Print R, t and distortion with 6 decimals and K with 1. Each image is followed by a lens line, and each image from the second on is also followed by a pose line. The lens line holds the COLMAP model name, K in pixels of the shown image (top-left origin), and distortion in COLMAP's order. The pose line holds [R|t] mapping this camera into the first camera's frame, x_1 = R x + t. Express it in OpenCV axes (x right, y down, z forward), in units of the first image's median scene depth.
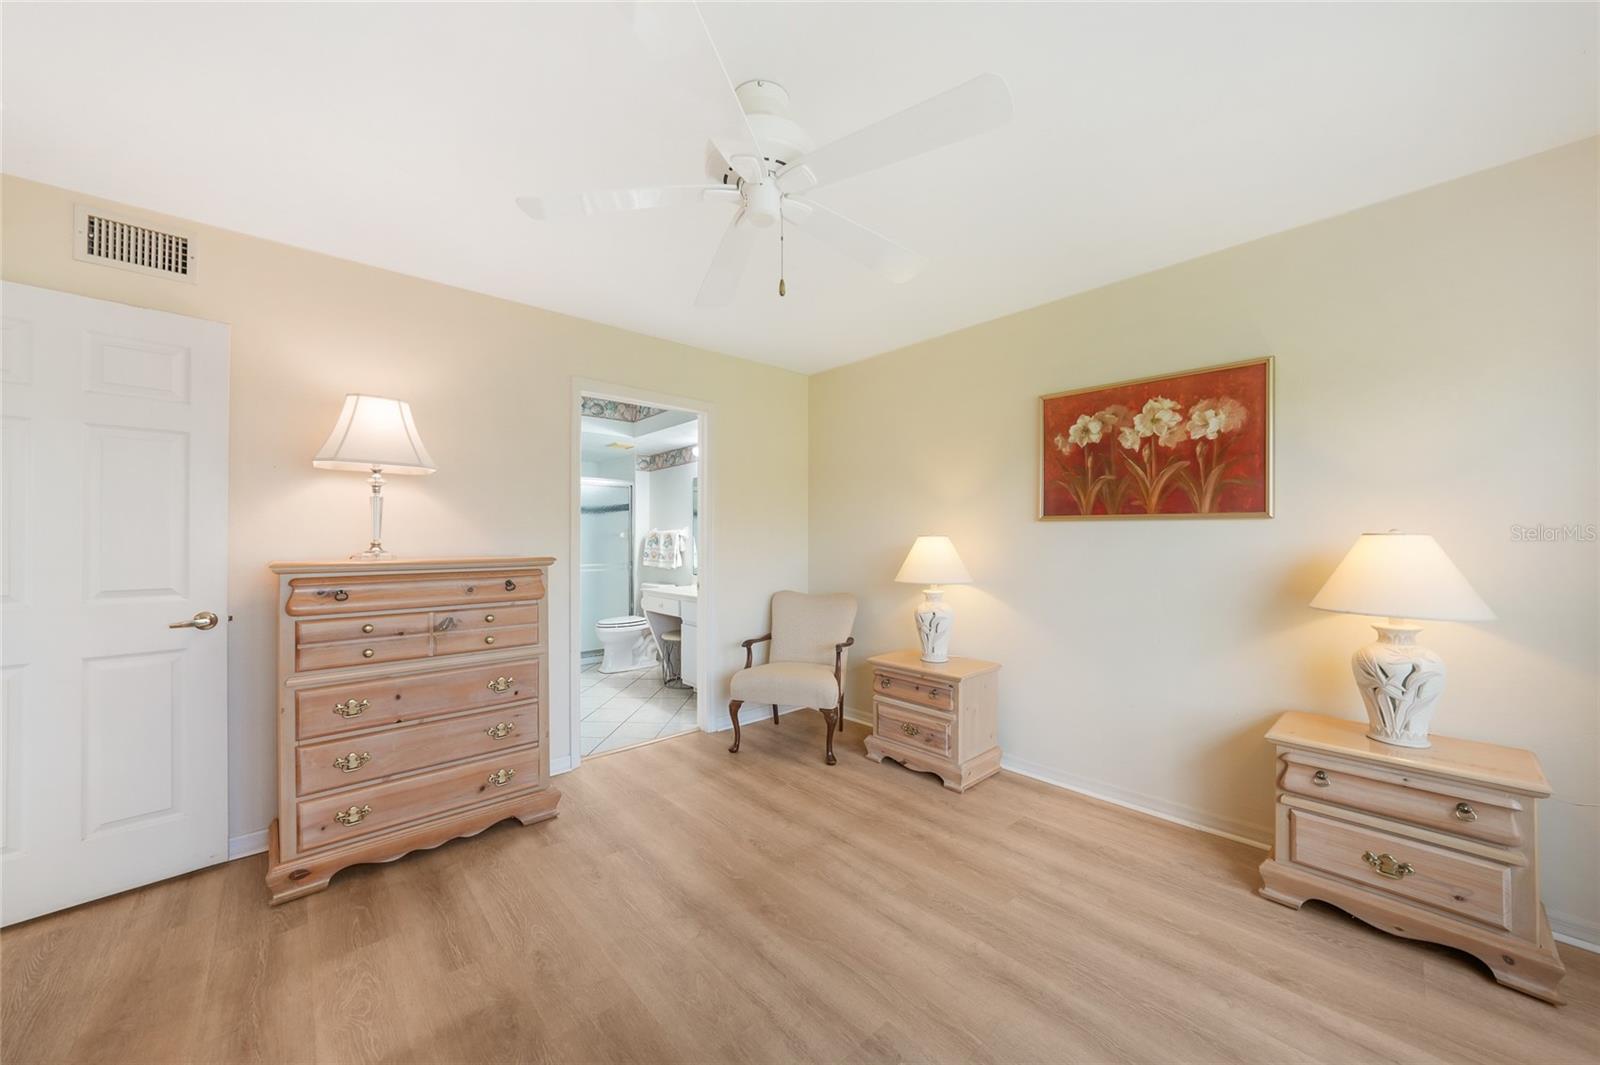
lens RADIAL K [[558.7, 0, 787.4], [0, 558.7, 531.9], [0, 0, 1]] dist [-0.024100, 0.004627]
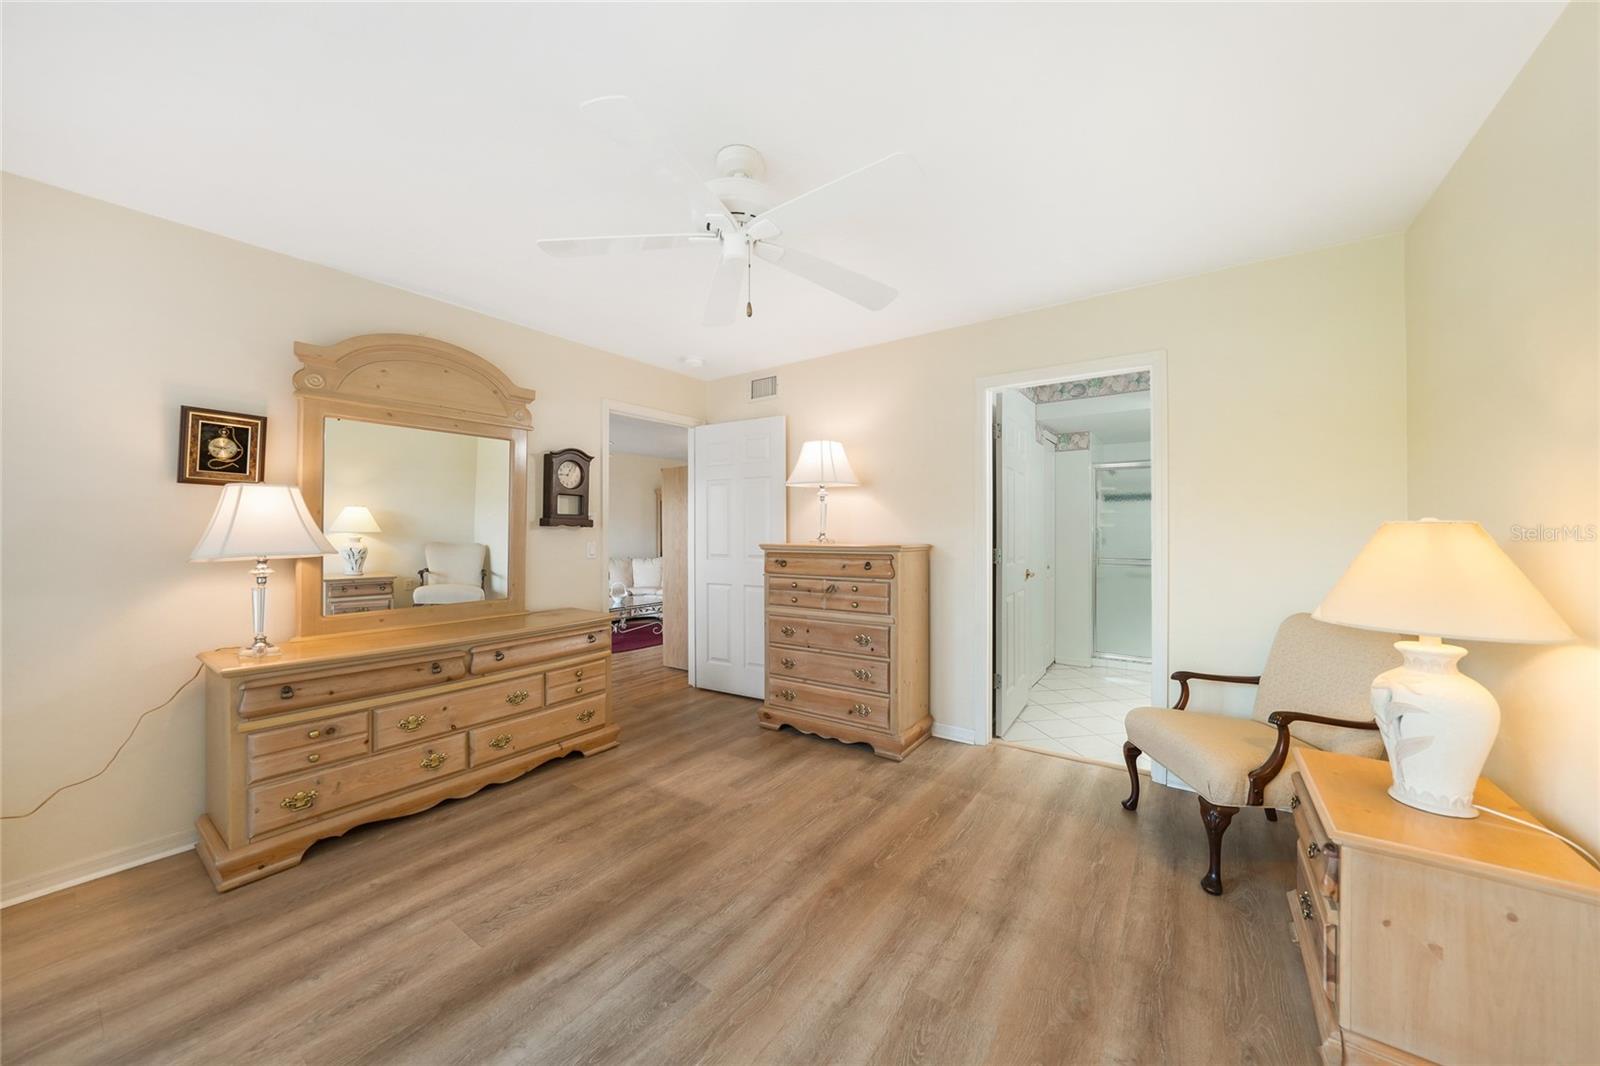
lens RADIAL K [[558.7, 0, 816.0], [0, 558.7, 527.3], [0, 0, 1]] dist [-0.024100, 0.004627]
pose [[0.247421, -0.003832, -0.968900, 0.811680], [0.015233, 0.999884, -0.000065, 0.004776], [0.968788, -0.014743, 0.247451, 0.612884]]
